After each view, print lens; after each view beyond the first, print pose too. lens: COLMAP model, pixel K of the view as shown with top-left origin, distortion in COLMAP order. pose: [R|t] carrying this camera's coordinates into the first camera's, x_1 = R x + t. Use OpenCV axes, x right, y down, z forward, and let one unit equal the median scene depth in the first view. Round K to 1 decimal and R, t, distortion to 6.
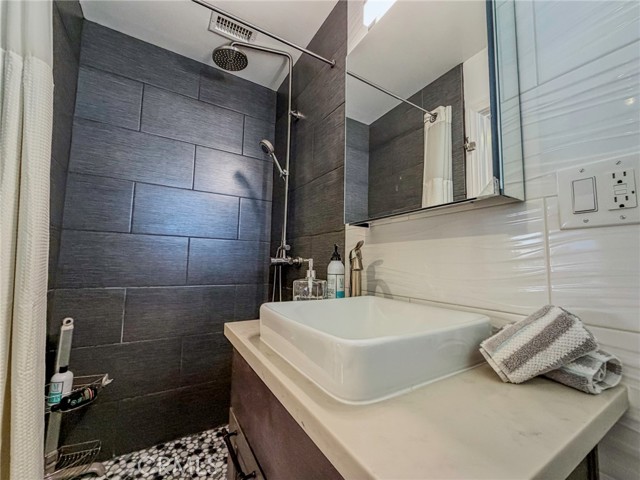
lens RADIAL K [[258.8, 0, 320.0], [0, 258.8, 240.0], [0, 0, 1]] dist [-0.001126, -0.000465]
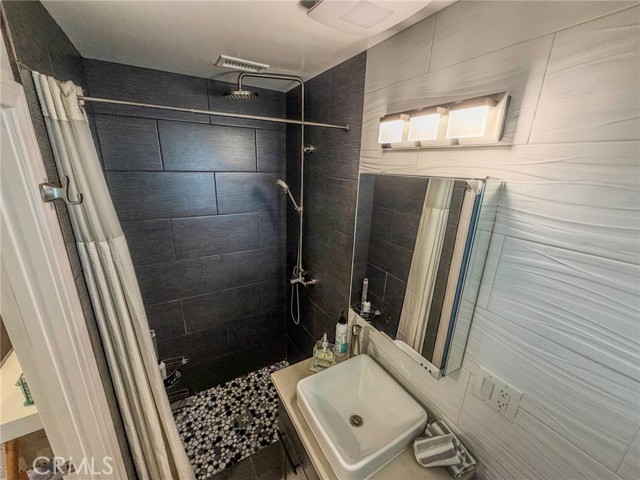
lens RADIAL K [[253.6, 0, 320.0], [0, 253.6, 240.0], [0, 0, 1]] dist [0.001075, 0.000124]
pose [[0.999839, 0.015420, -0.009153, -0.036104], [-0.010919, 0.928409, 0.371400, -0.571716], [0.014224, -0.371240, 0.928428, -0.078588]]
